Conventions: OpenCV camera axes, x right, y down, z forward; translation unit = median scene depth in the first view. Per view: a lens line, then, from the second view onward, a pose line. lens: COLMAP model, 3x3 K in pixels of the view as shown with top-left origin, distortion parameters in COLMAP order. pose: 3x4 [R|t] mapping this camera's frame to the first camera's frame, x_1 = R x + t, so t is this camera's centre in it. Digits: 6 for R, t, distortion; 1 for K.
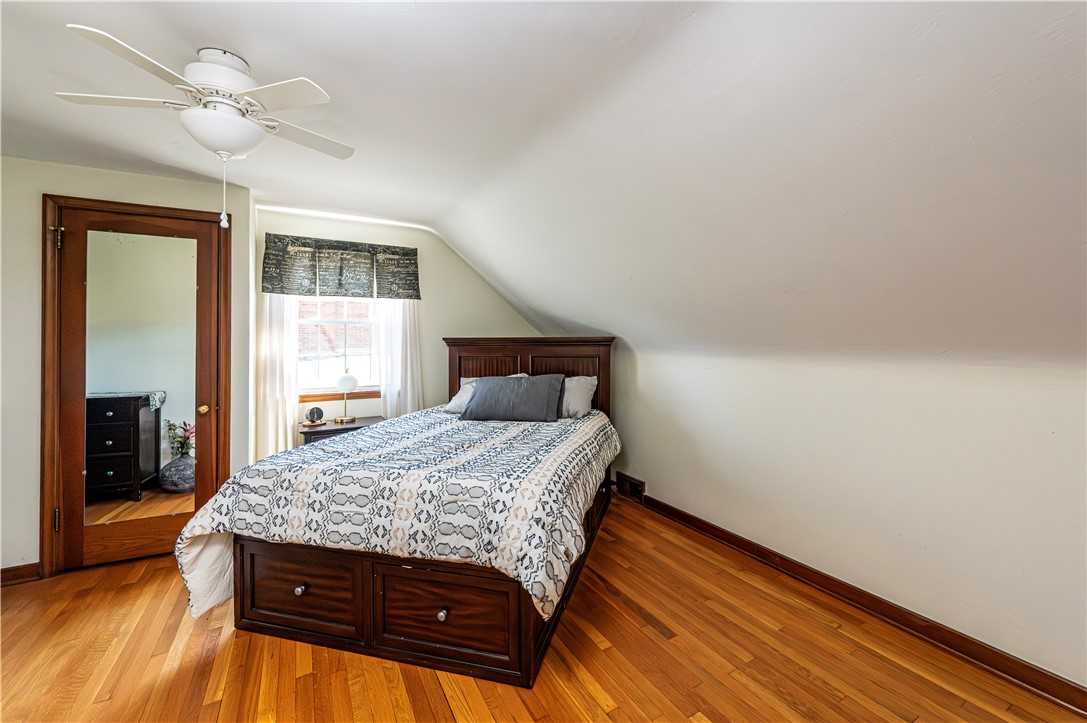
lens RADIAL K [[436.8, 0, 543.9], [0, 436.8, 346.4], [0, 0, 1]] dist [-0.000868, -0.000029]
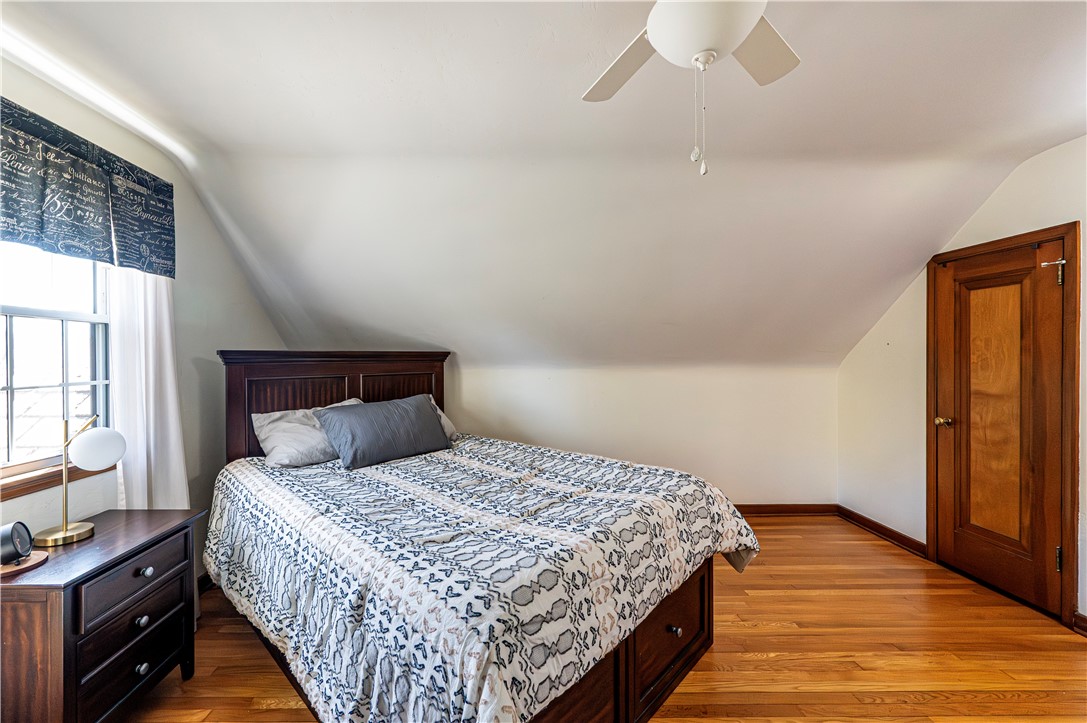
lens RADIAL K [[433.5, 0, 546.1], [0, 433.5, 359.1], [0, 0, 1]] dist [0.000058, -0.000016]
pose [[0.491690, -0.004735, 0.870758, -0.556935], [0.012000, 0.999927, -0.001339, -0.001945], [-0.870688, 0.011108, 0.491711, 0.349417]]
